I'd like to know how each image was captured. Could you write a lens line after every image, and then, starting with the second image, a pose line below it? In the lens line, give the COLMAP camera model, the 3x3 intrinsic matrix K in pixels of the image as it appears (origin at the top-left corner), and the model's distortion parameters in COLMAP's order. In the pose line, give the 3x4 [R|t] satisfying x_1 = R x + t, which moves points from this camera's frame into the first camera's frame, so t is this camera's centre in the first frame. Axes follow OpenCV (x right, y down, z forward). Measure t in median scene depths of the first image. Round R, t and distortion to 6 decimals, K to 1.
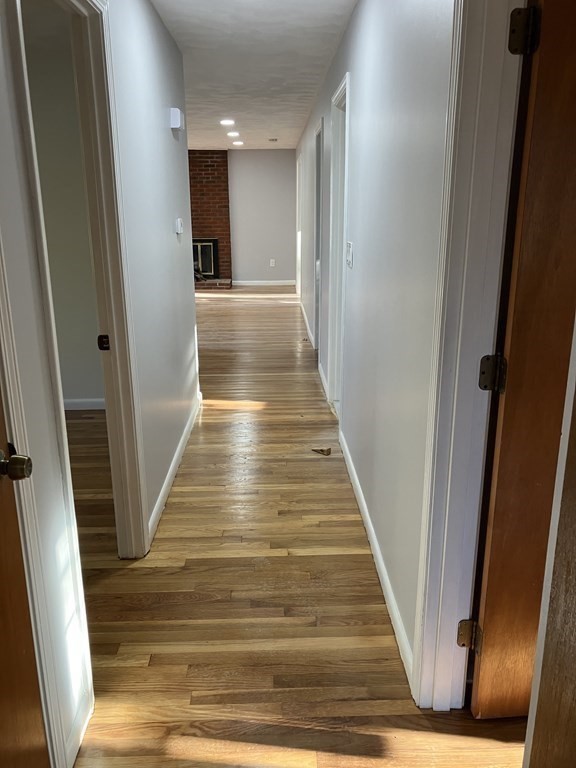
lens RADIAL K [[629.1, 0, 288.0], [0, 629.1, 384.0], [0, 0, 1]] dist [0.014139, 0.001065]
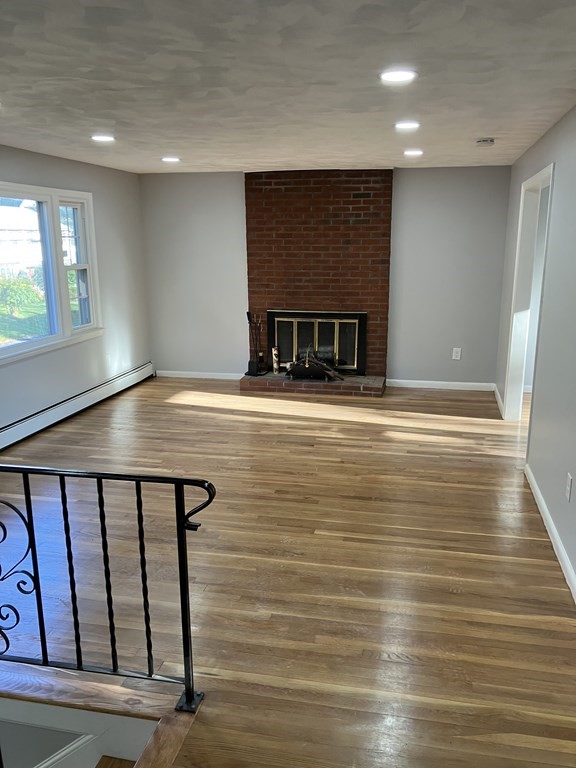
lens RADIAL K [[629.1, 0, 288.0], [0, 629.1, 384.0], [0, 0, 1]] dist [0.014139, 0.001065]
pose [[0.969201, 0.061886, -0.238370, -0.036553], [-0.075394, 0.995999, -0.047966, -0.127831], [0.234448, 0.064461, 0.969989, 0.396832]]
